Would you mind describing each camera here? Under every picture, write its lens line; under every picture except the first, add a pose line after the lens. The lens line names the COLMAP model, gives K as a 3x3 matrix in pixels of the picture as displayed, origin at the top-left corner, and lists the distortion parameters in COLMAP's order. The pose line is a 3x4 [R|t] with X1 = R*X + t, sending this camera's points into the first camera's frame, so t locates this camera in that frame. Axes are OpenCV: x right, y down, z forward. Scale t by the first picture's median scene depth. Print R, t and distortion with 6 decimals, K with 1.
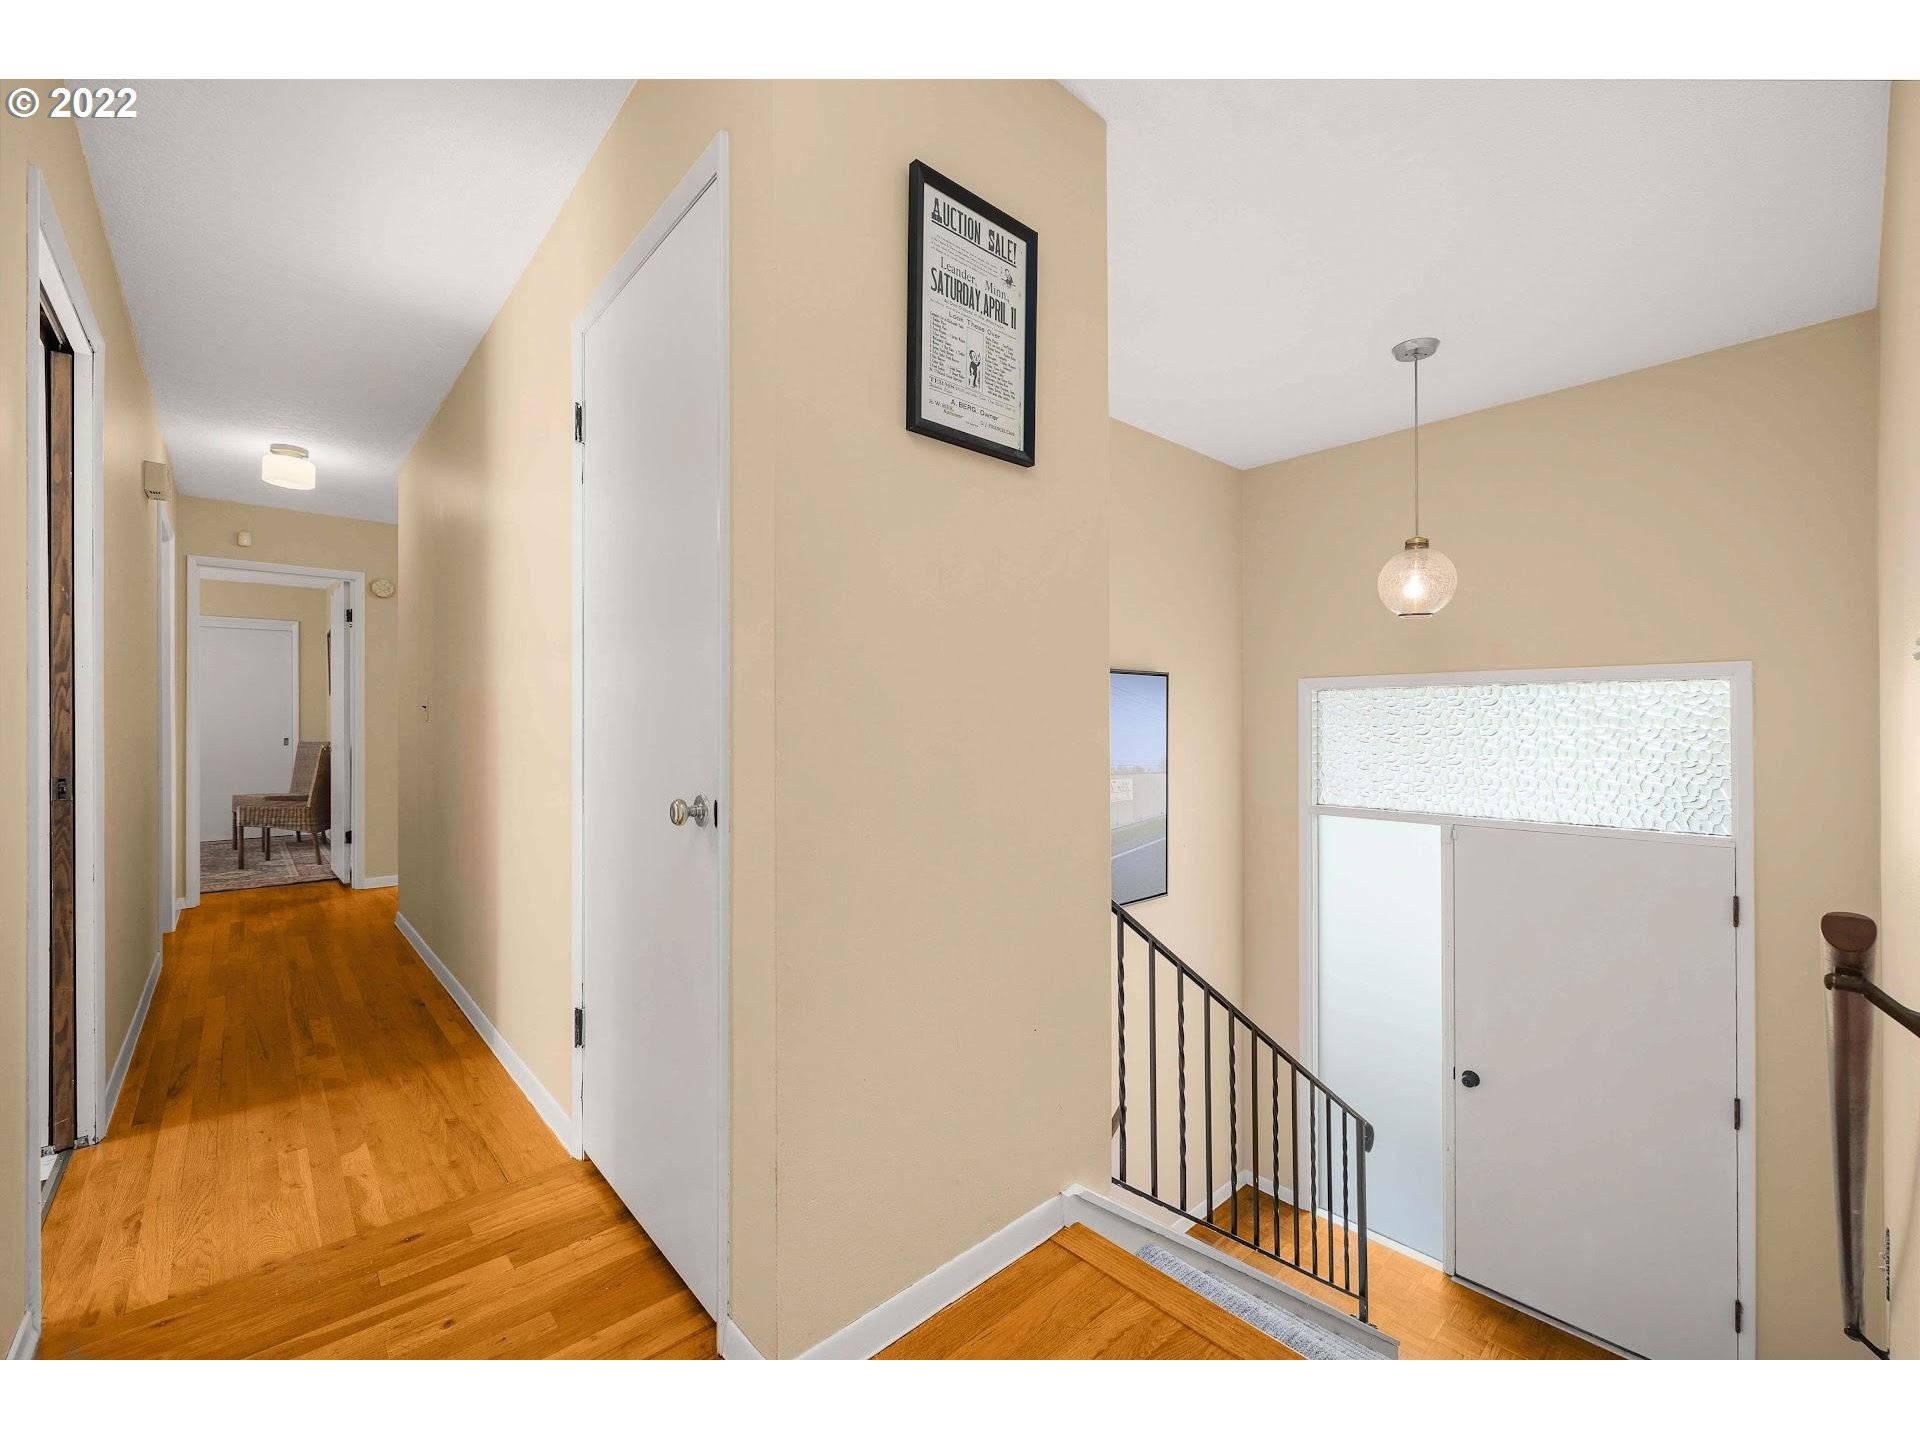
lens RADIAL K [[789.3, 0, 953.1], [0, 789.3, 723.5], [0, 0, 1]] dist [-0.000197, -0.001244]
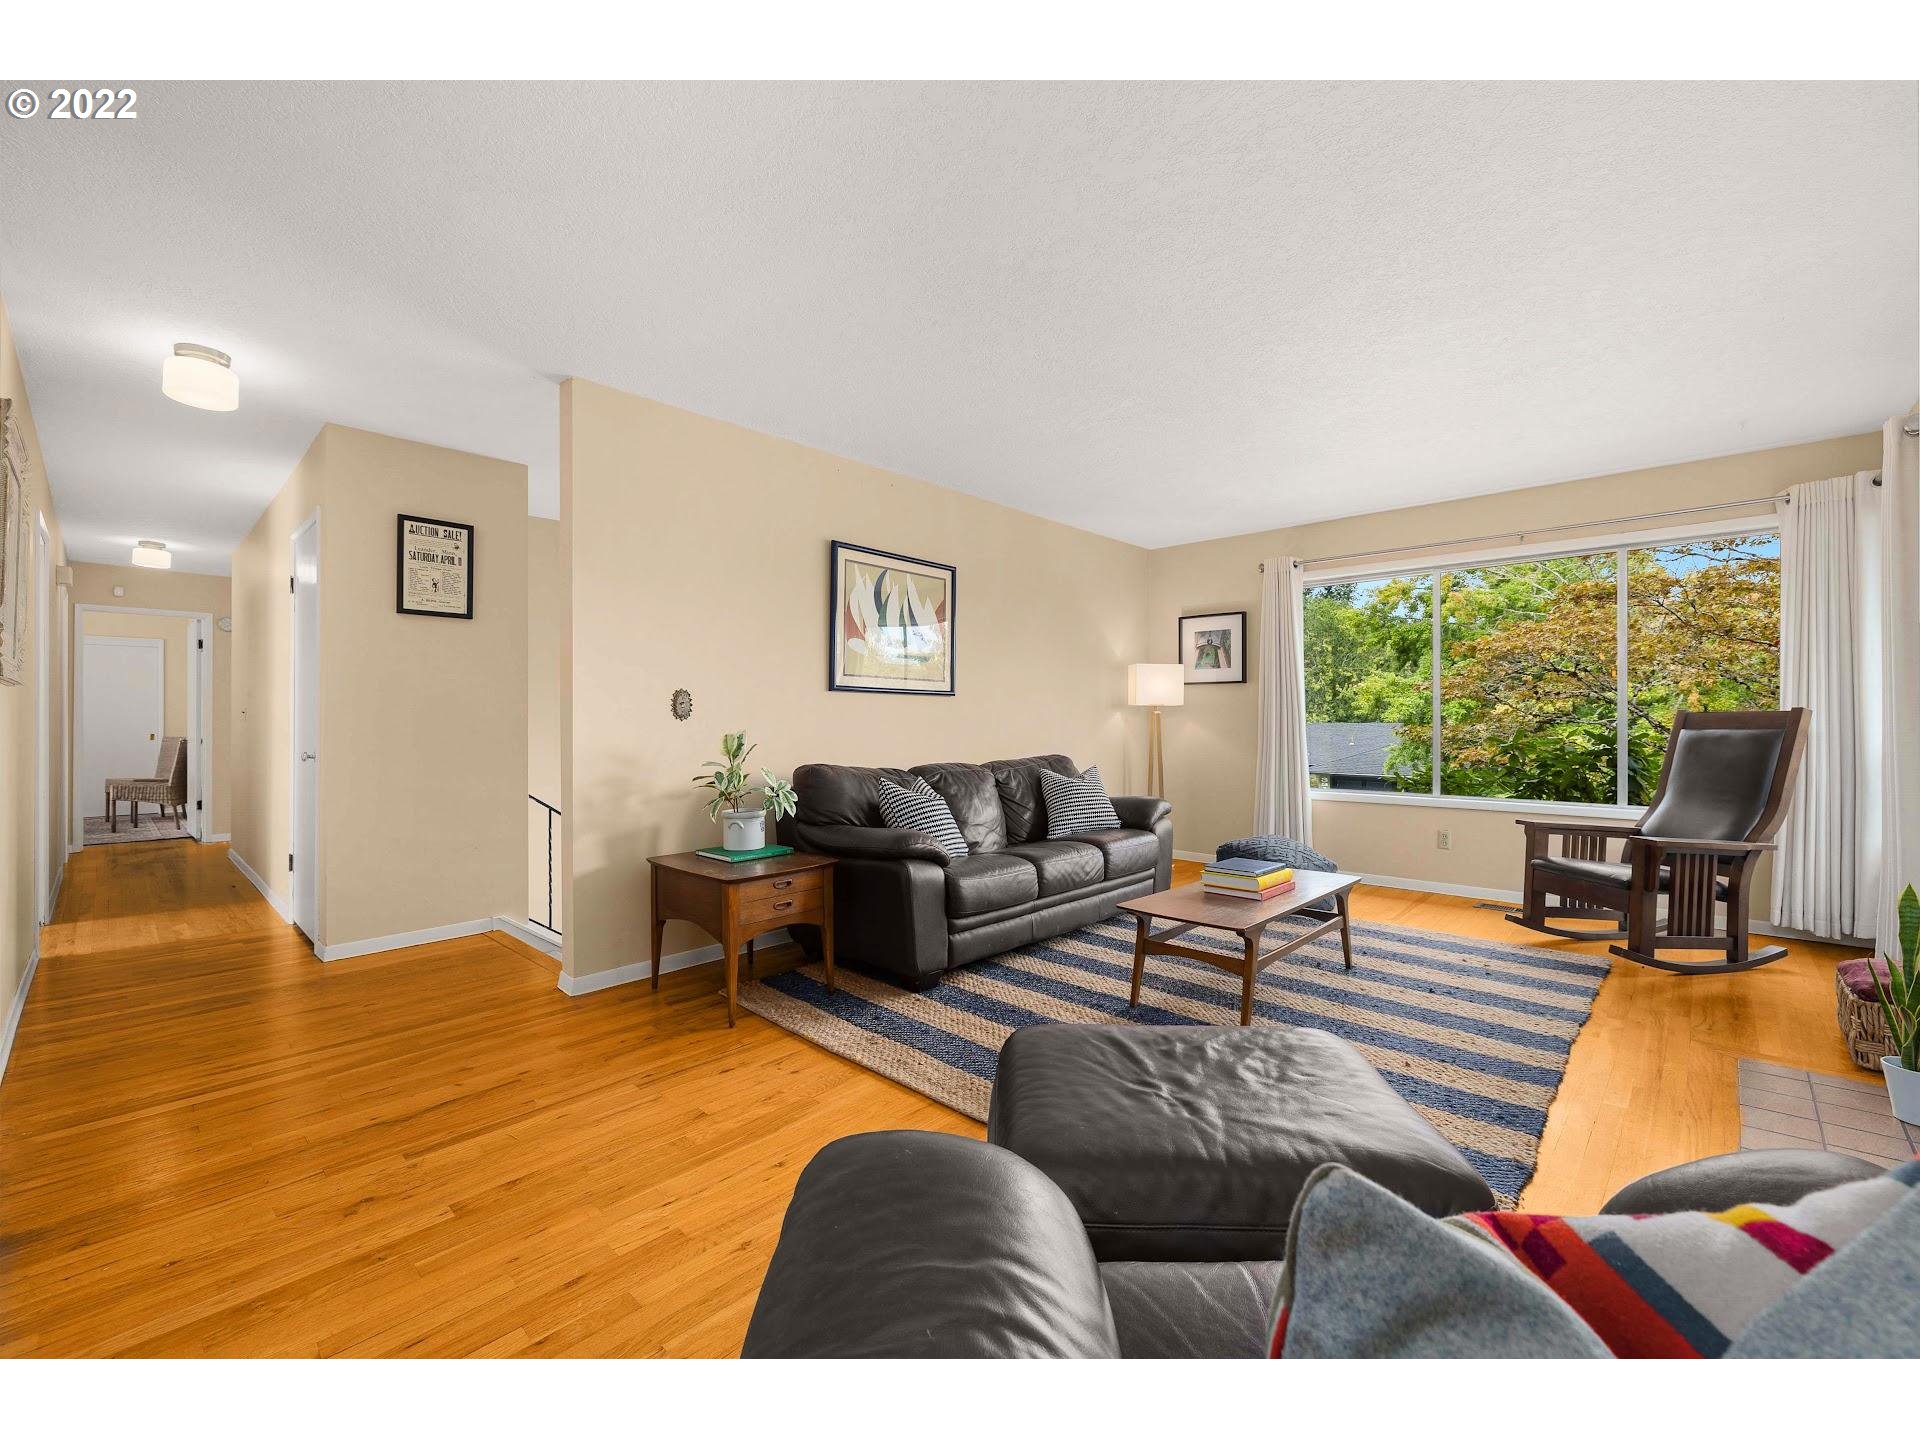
lens RADIAL K [[789.3, 0, 958.6], [0, 789.3, 722.5], [0, 0, 1]] dist [-0.000197, -0.001244]
pose [[0.995884, 0.001152, 0.090626, 0.464210], [-0.001116, 0.999999, -0.000440, -0.001689], [-0.090626, 0.000337, 0.995885, -0.531426]]
